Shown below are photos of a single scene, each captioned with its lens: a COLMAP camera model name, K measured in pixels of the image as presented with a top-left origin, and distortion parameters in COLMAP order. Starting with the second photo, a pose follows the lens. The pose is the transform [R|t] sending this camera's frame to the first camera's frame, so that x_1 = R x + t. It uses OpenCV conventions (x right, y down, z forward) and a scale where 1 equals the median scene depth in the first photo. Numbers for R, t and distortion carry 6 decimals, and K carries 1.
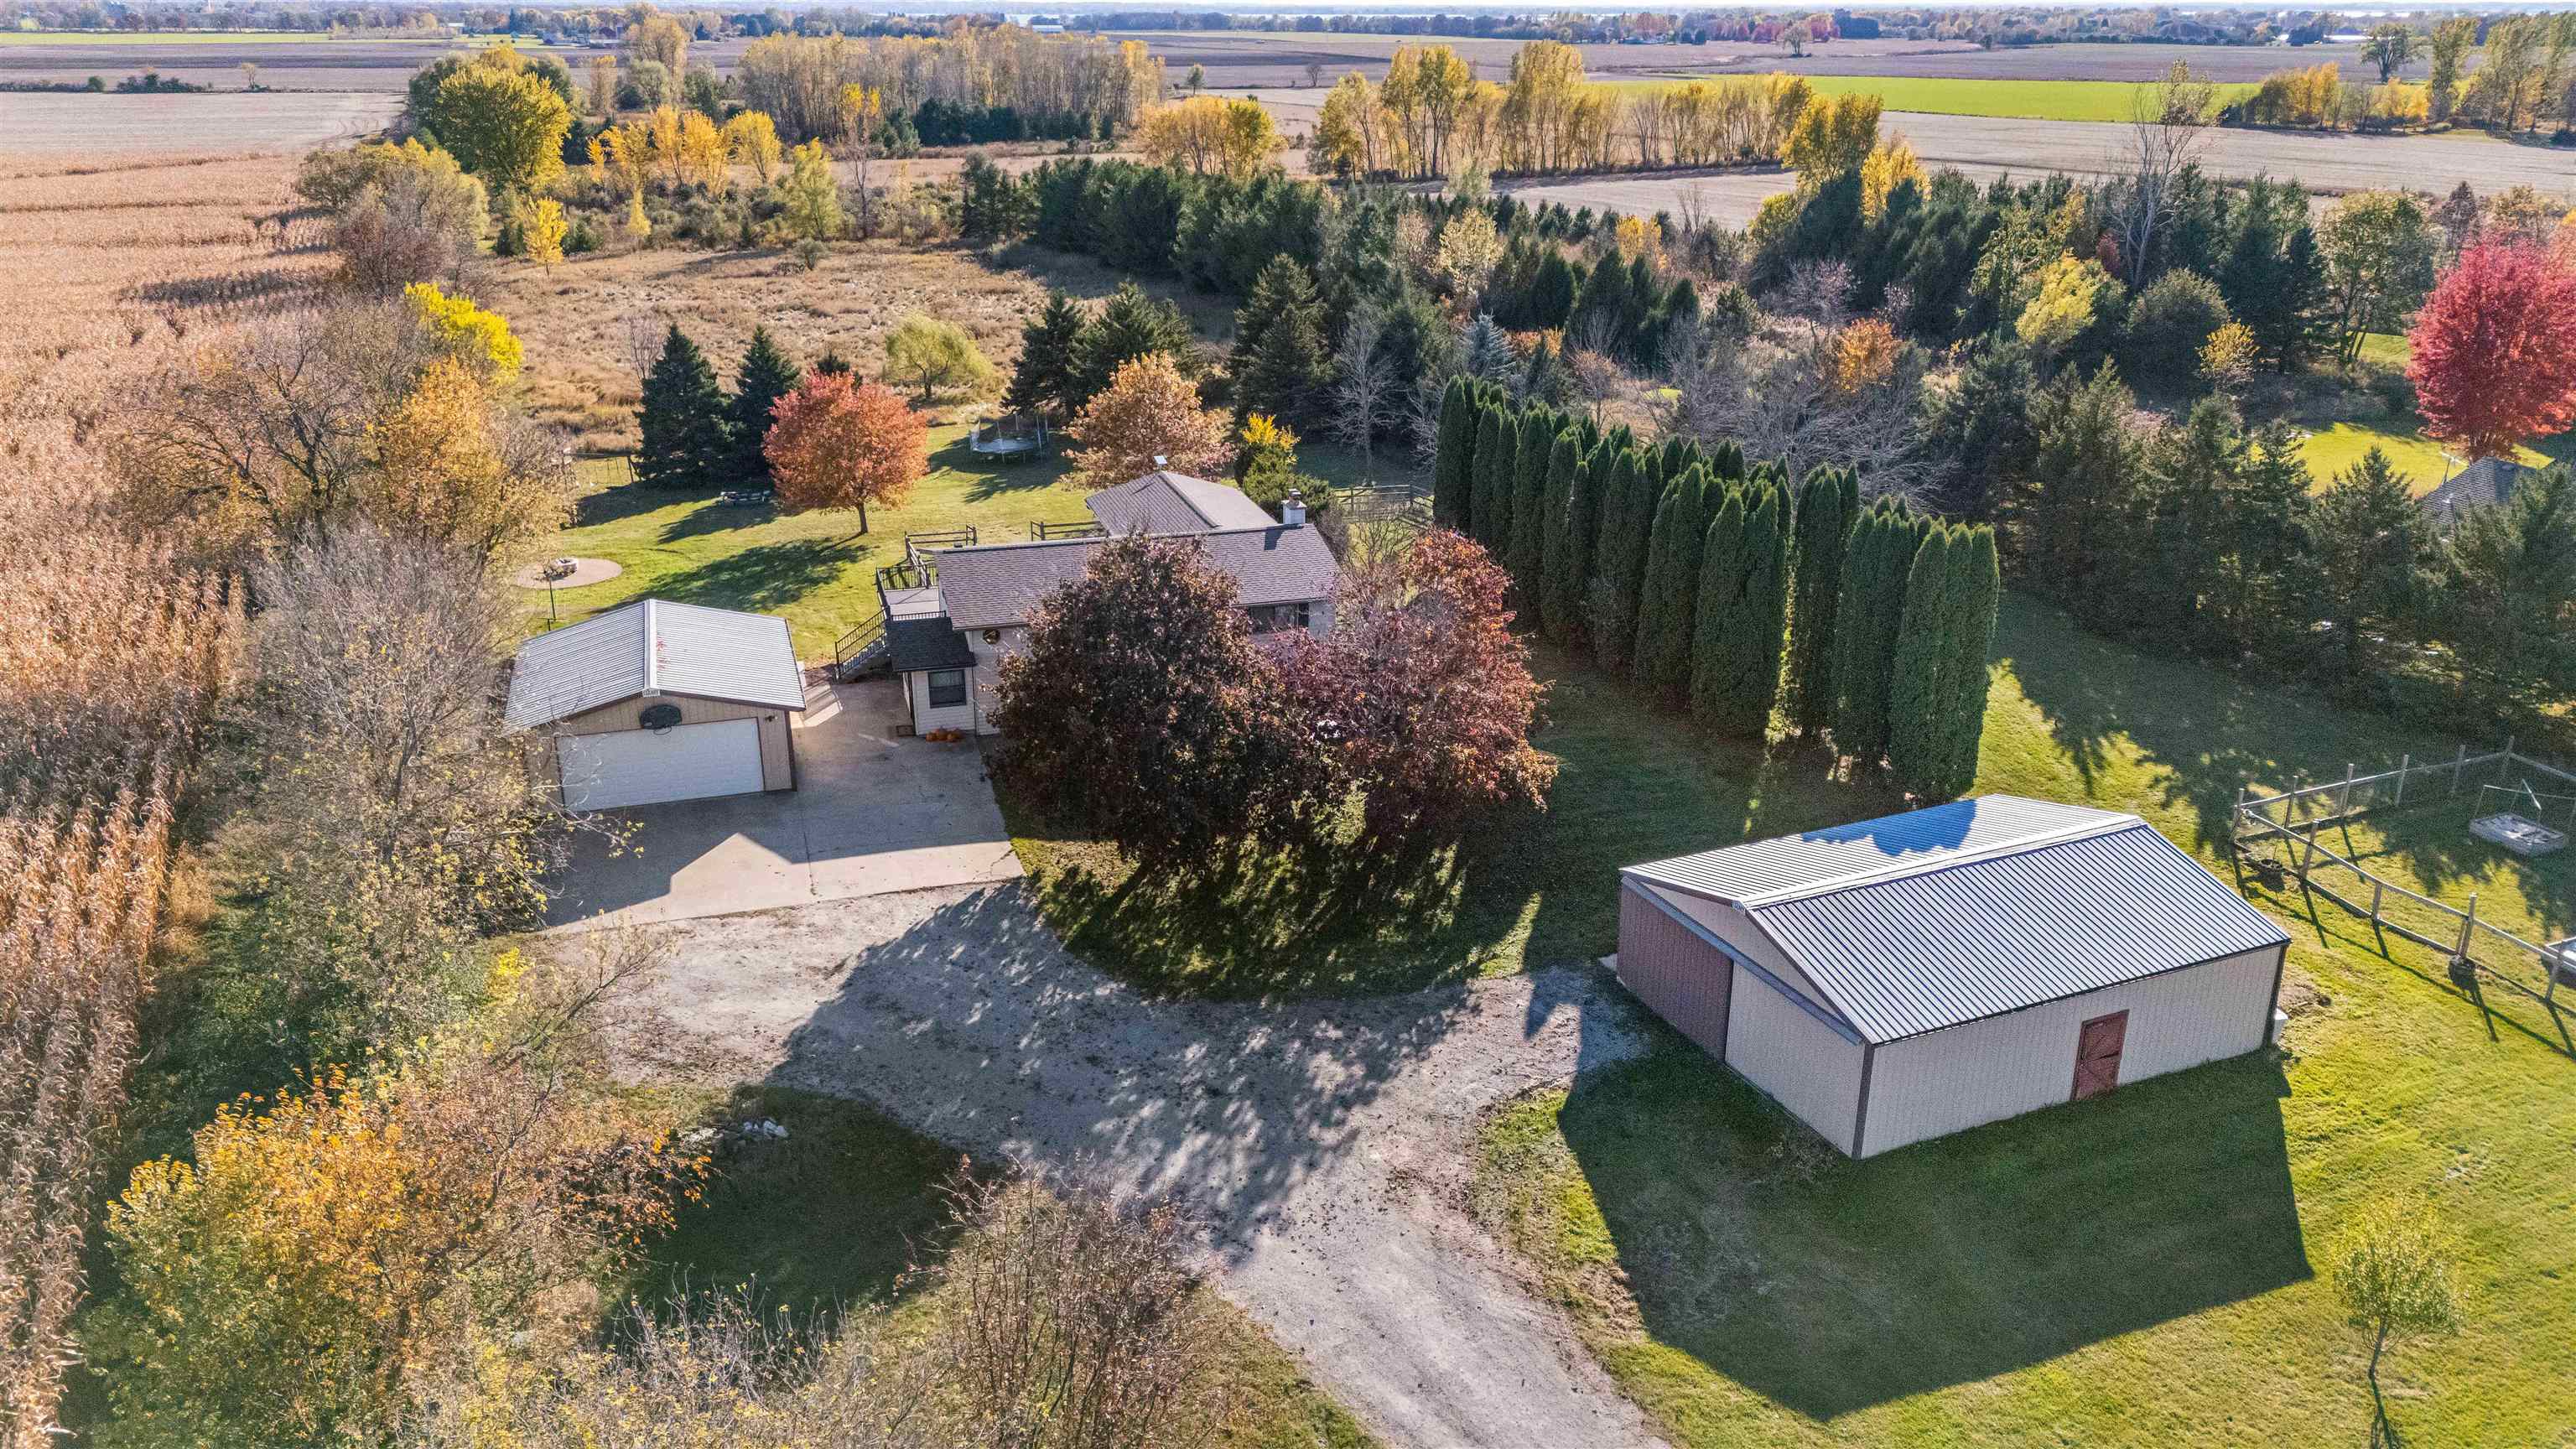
lens RADIAL K [[1851.8, 0, 1273.7], [0, 1851.8, 721.9], [0, 0, 1]] dist [0.028730, -0.001529]
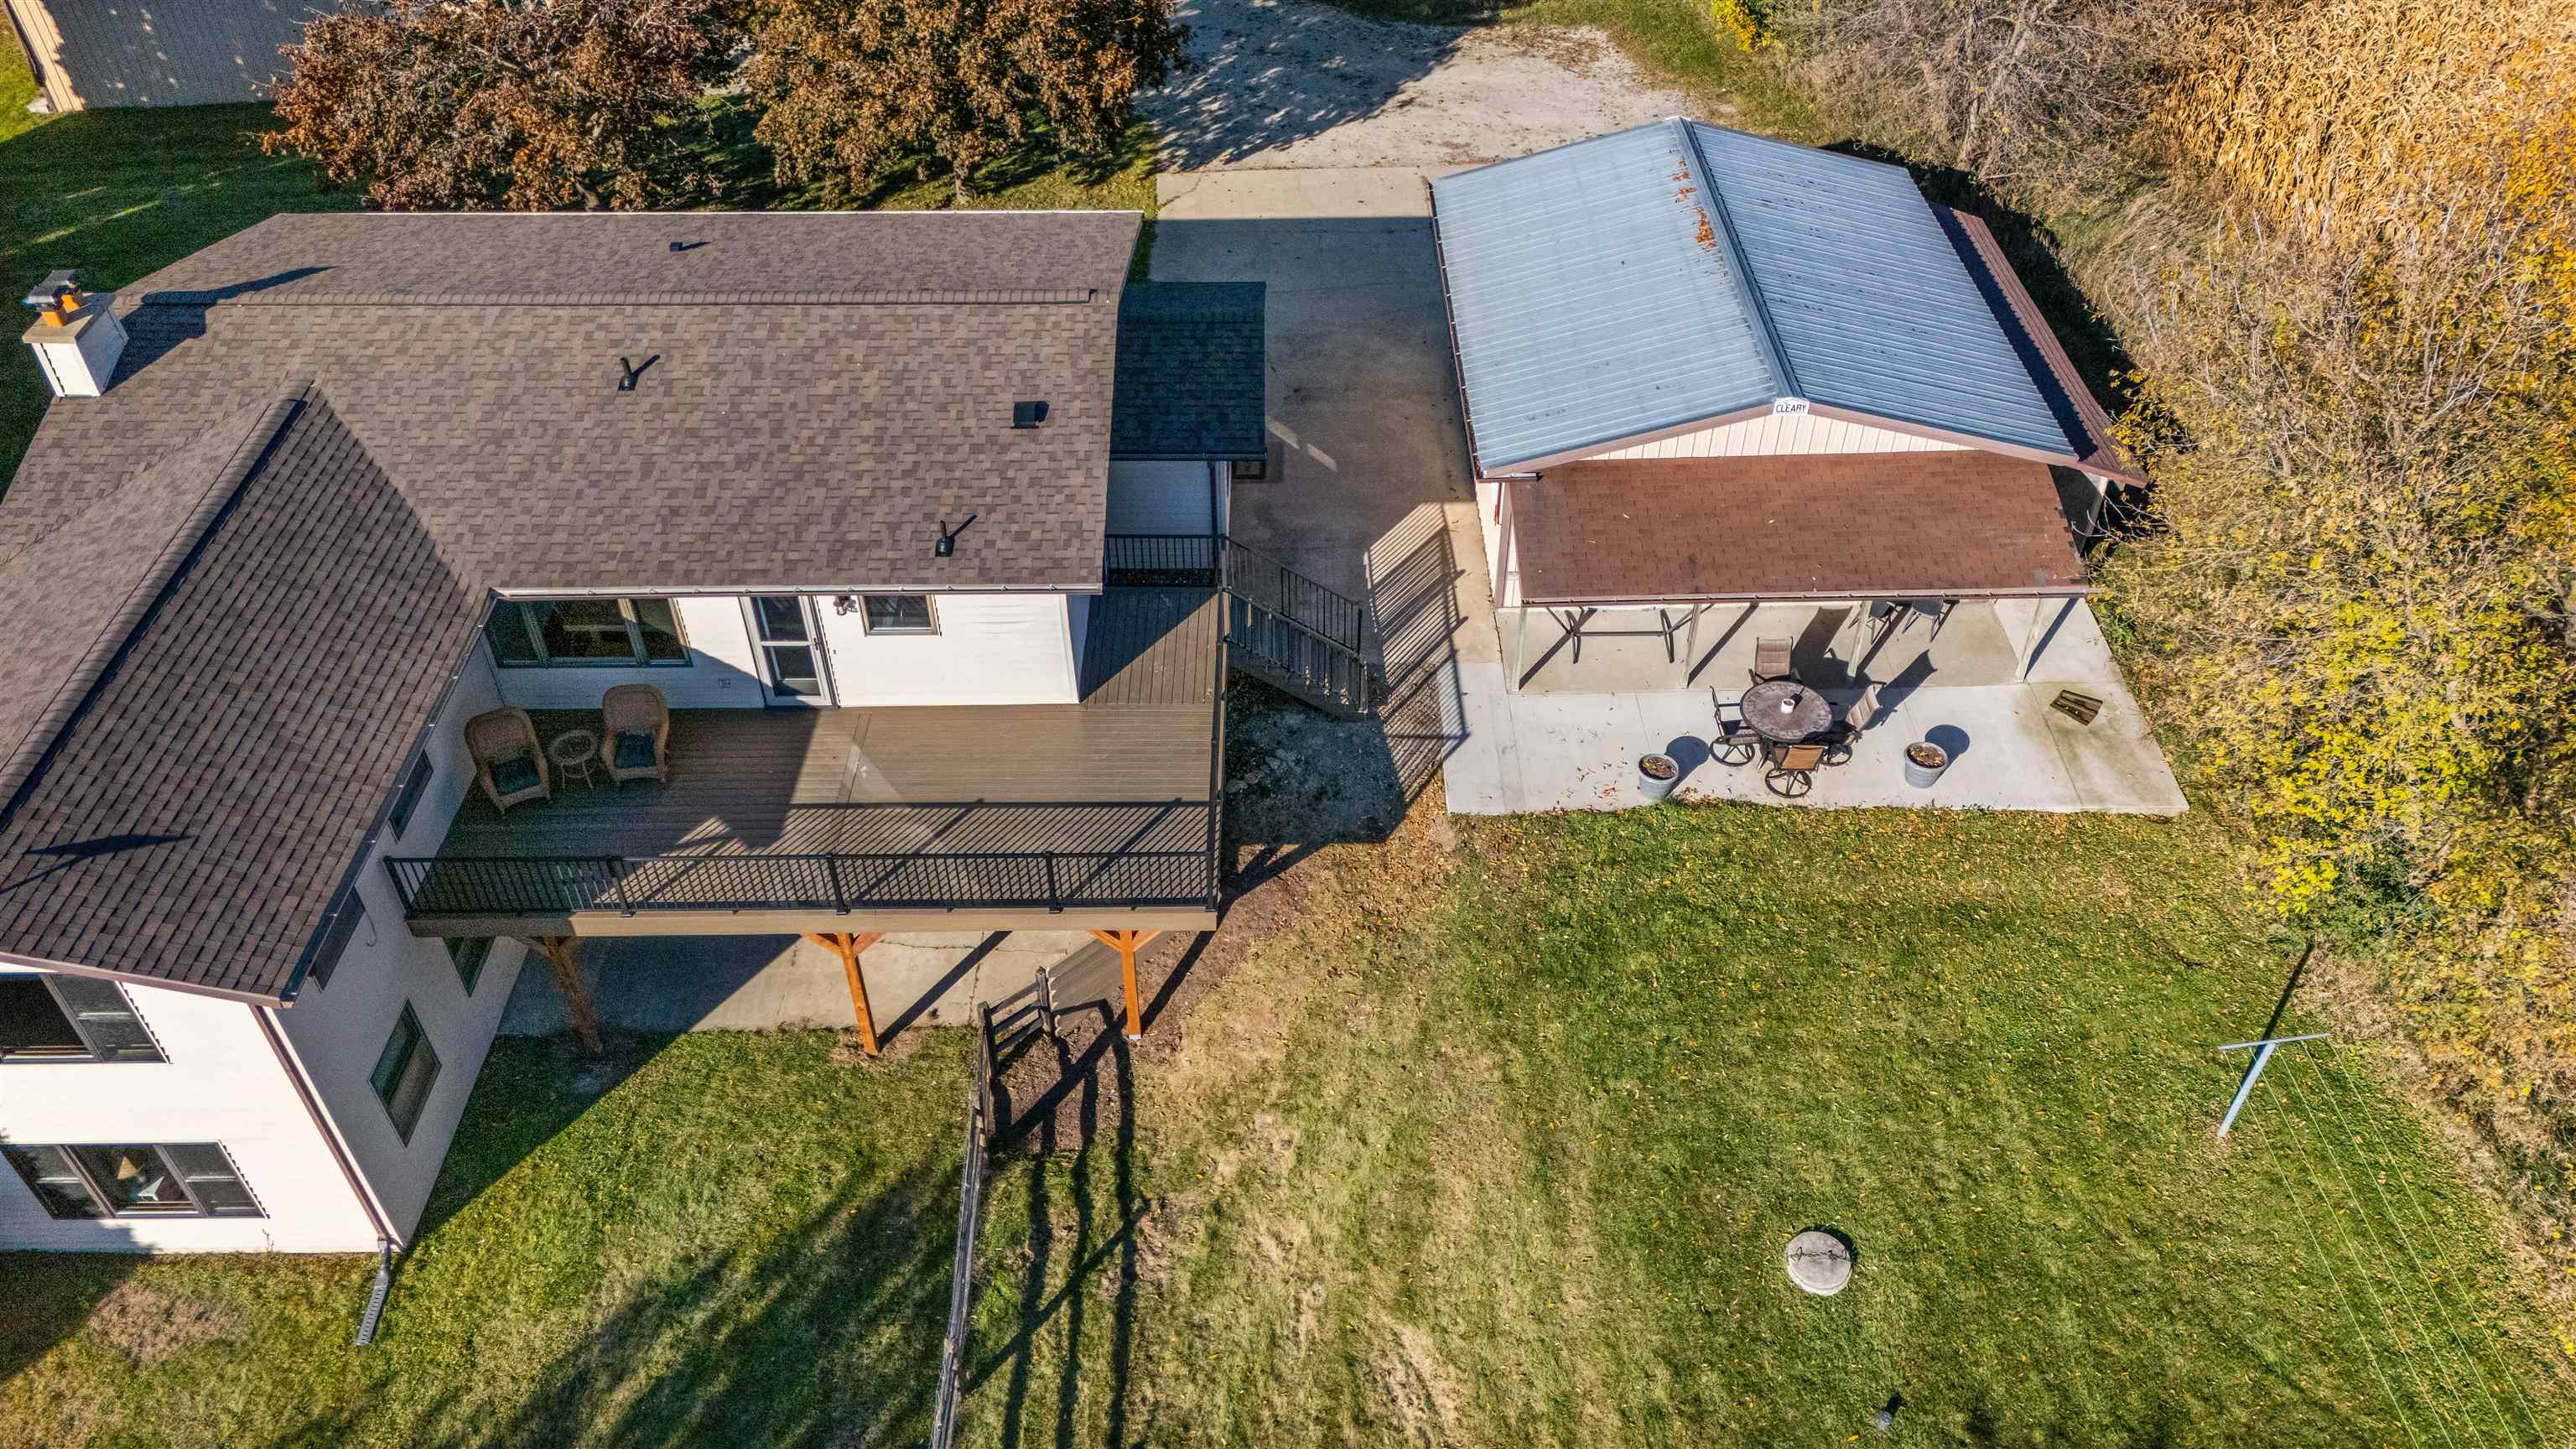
lens RADIAL K [[1851.8, 0, 1273.7], [0, 1851.8, 721.9], [0, 0, 1]] dist [0.028730, -0.001529]
pose [[-0.960778, -0.180445, 0.210581, -0.419118], [0.102100, 0.475849, 0.873581, -0.522683], [-0.257838, 0.860818, -0.438762, 1.673705]]
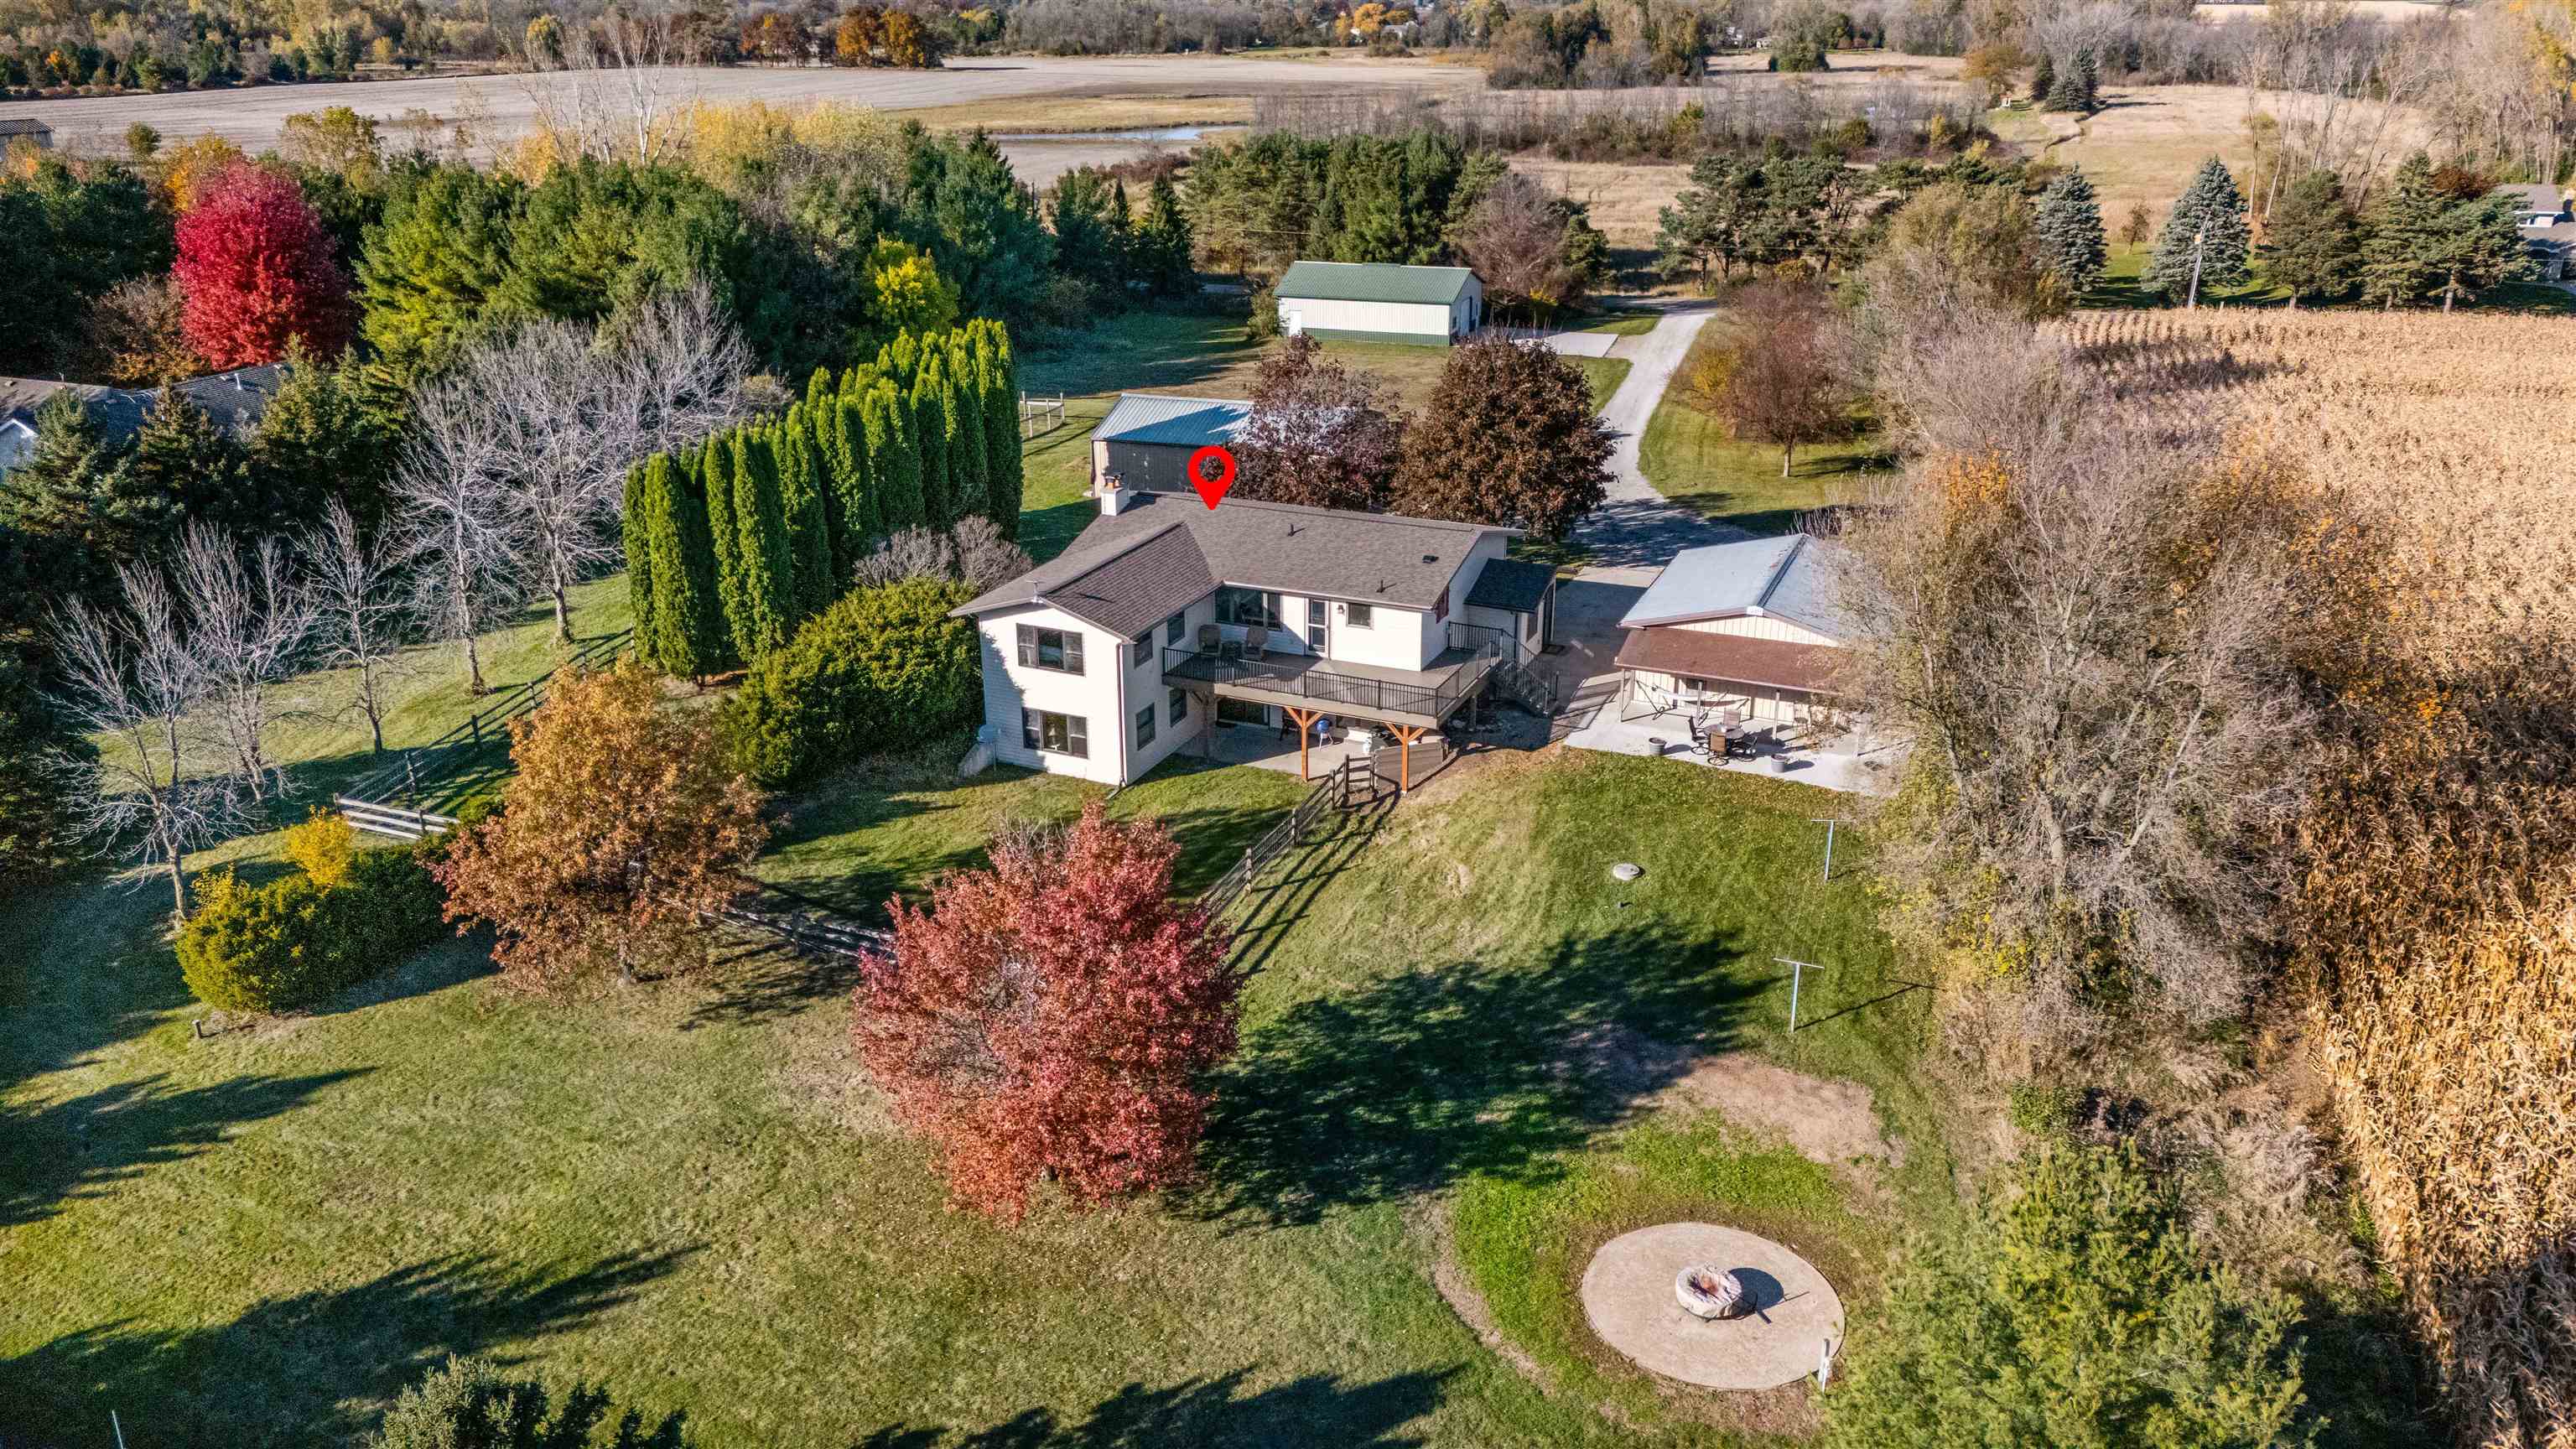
lens RADIAL K [[1851.8, 0, 1273.7], [0, 1851.8, 721.9], [0, 0, 1]] dist [0.028730, -0.001529]
pose [[-0.757531, -0.233482, 0.609616, -0.968235], [0.233253, 0.775391, 0.586823, -0.823762], [-0.609704, 0.586732, -0.532923, 2.221158]]
